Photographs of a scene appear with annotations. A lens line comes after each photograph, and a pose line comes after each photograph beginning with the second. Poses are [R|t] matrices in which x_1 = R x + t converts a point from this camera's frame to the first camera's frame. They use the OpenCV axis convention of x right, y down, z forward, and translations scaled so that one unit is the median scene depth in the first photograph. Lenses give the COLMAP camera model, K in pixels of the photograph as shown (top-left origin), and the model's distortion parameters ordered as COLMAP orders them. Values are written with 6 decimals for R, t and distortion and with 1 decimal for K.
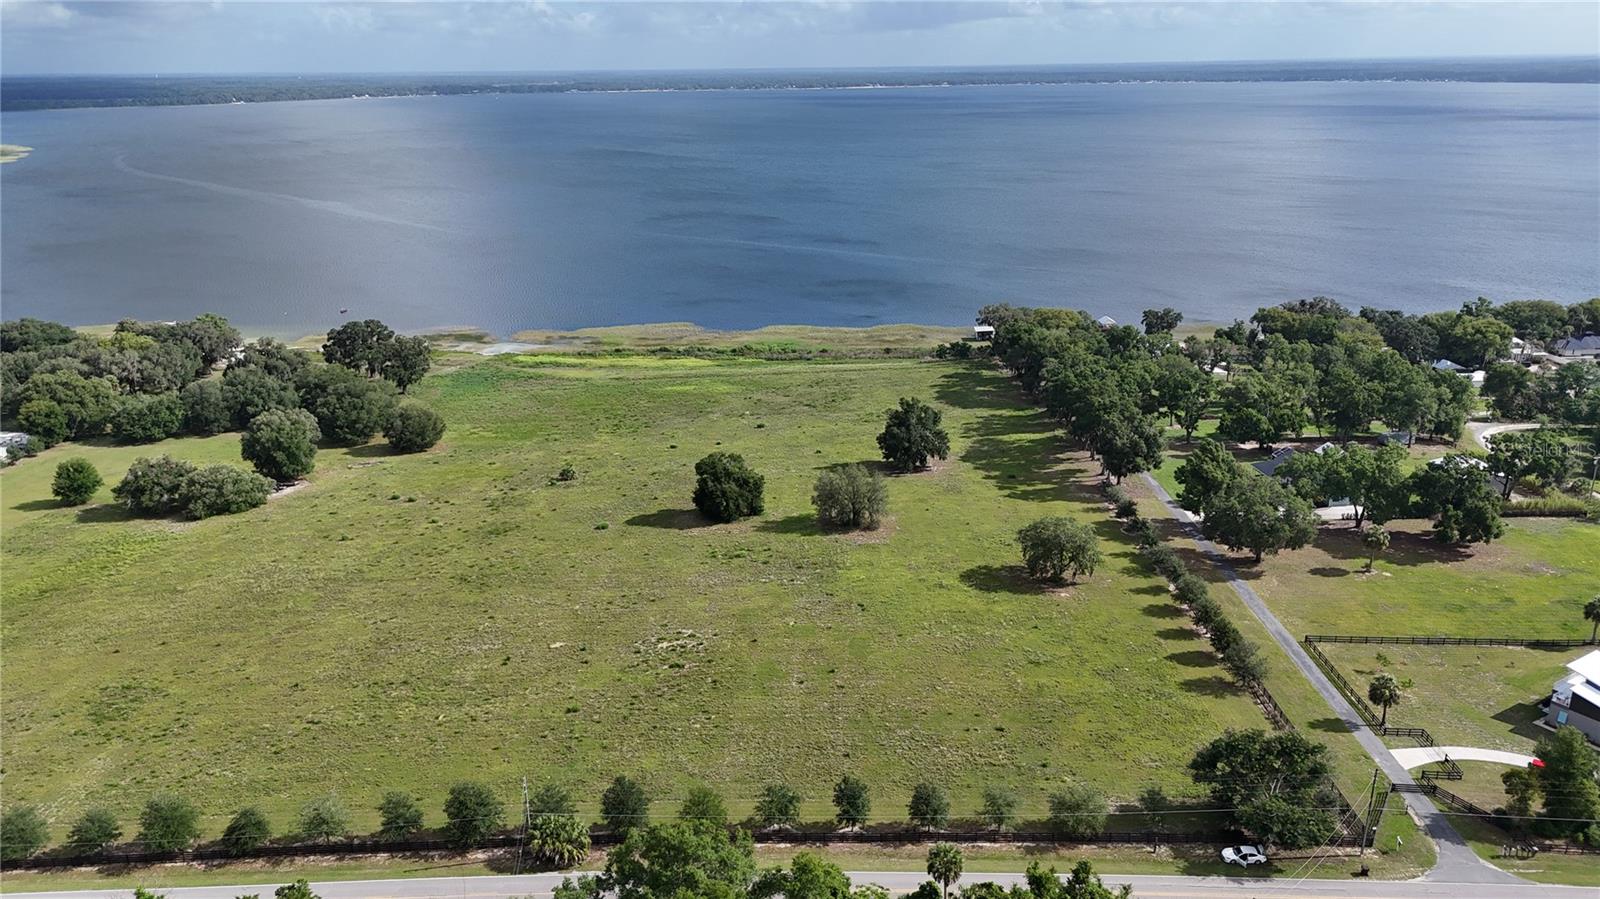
lens RADIAL K [[1188.9, 0, 807.7], [0, 1188.9, 447.0], [0, 0, 1]] dist [0.072355, -0.069171]
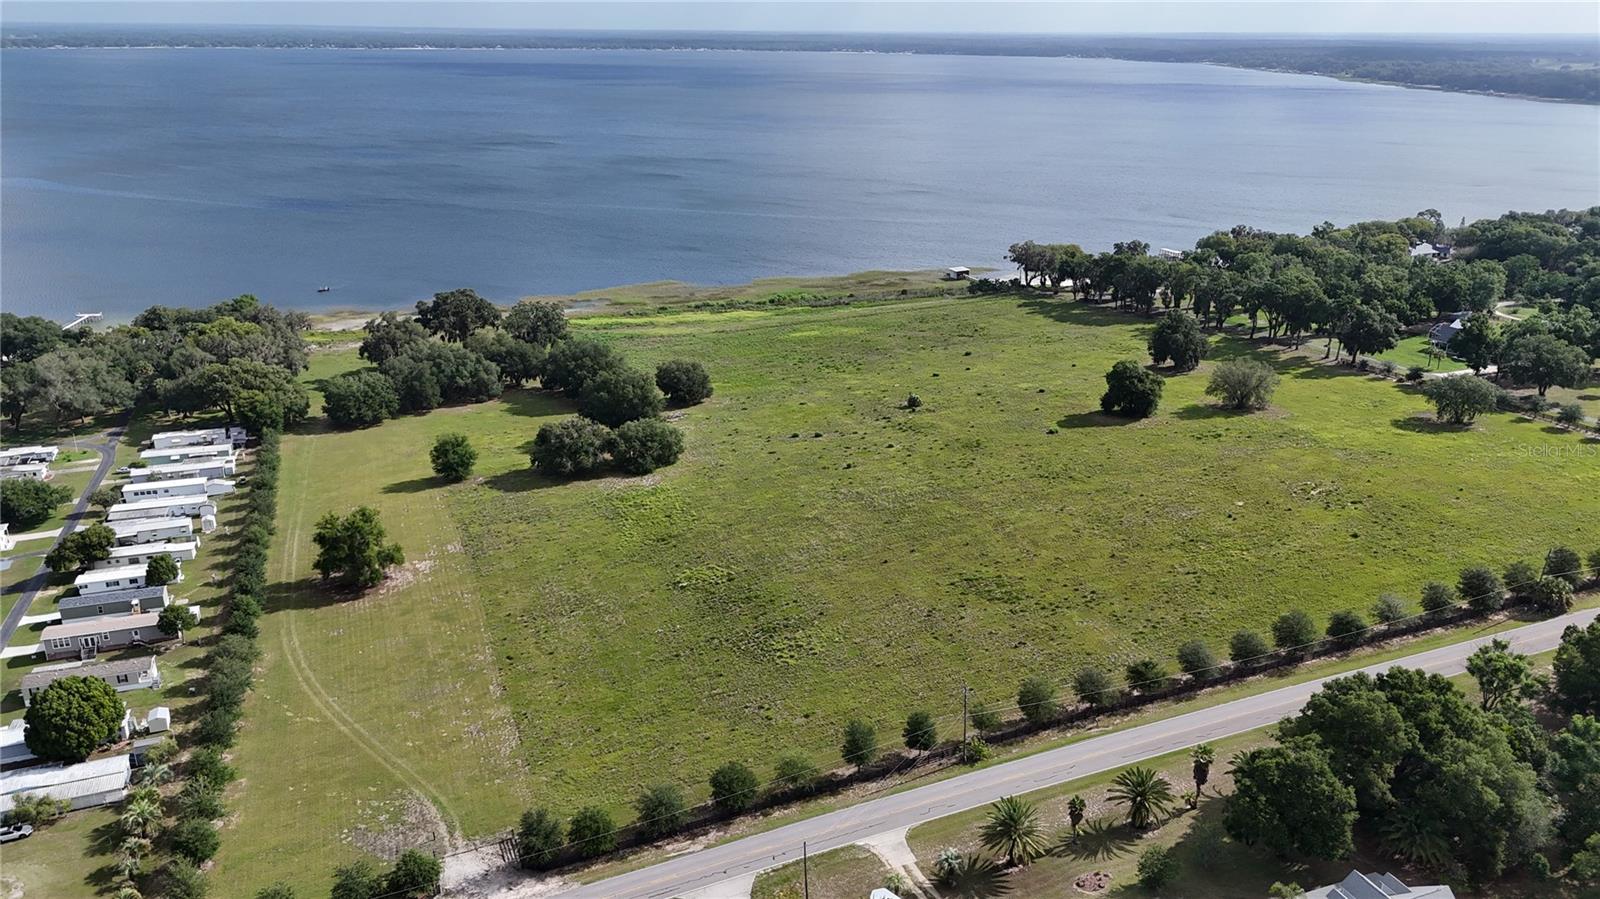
lens RADIAL K [[1188.9, 0, 806.8], [0, 1188.9, 451.7], [0, 0, 1]] dist [0.072355, -0.069171]
pose [[0.925343, -0.108795, 0.363185, -0.747287], [0.098031, 0.994025, 0.047999, 0.006982], [-0.366237, -0.008812, 0.930480, 0.011042]]
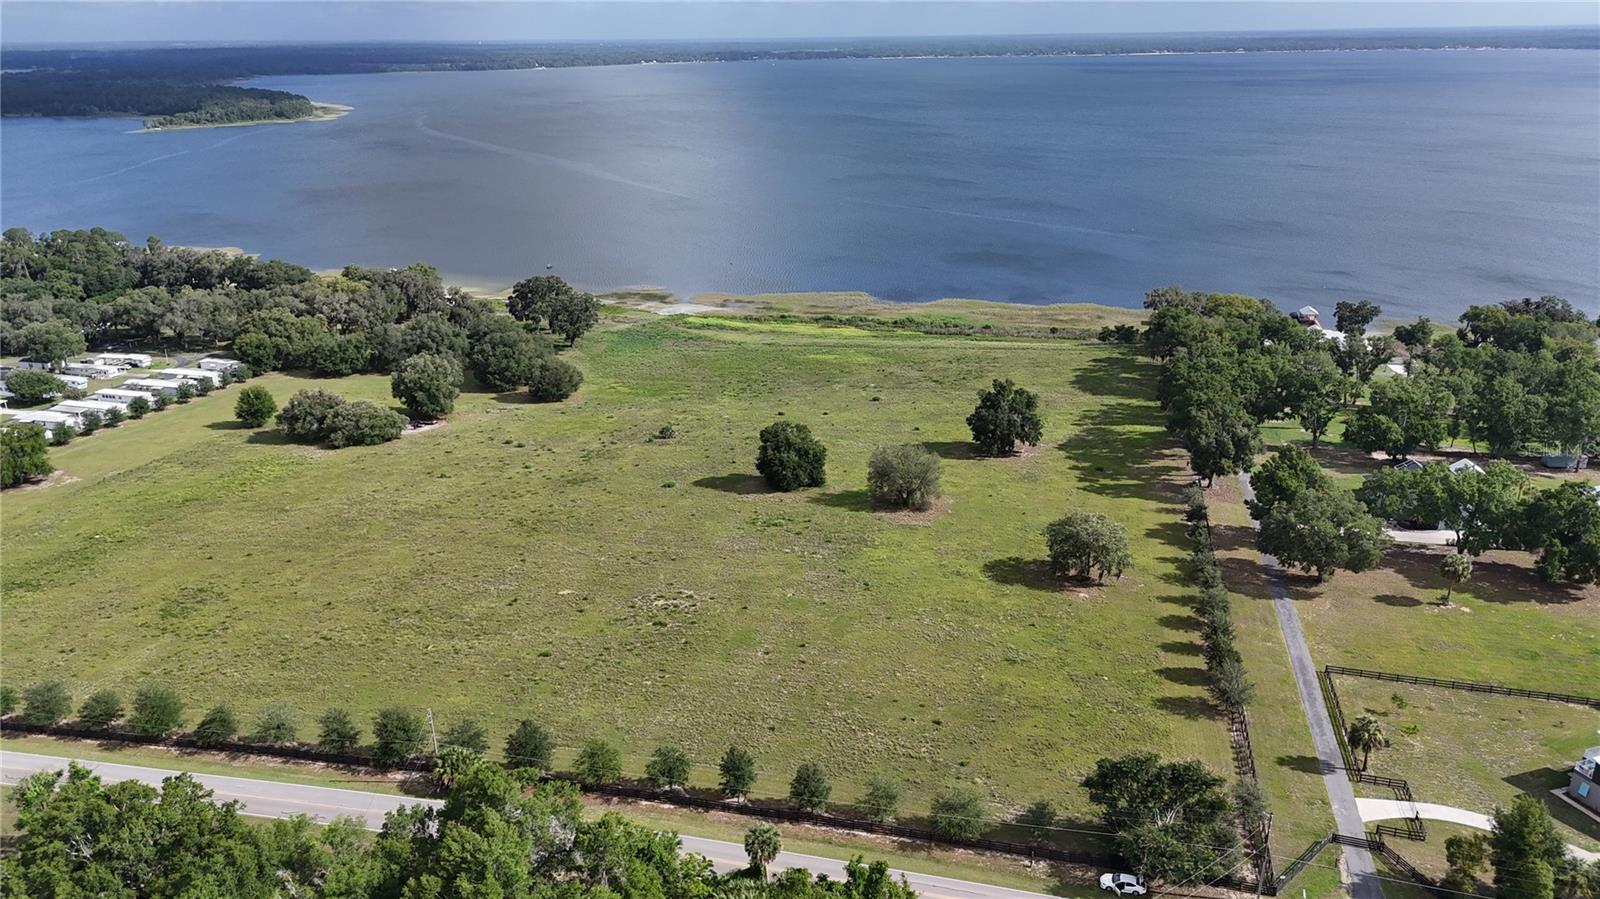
lens RADIAL K [[1188.9, 0, 805.3], [0, 1188.9, 452.2], [0, 0, 1]] dist [0.072355, -0.069171]
pose [[0.973954, 0.076973, -0.213281, 0.147238], [-0.070699, 0.996815, 0.036901, -0.007271], [0.215442, -0.020862, 0.976294, 0.017870]]
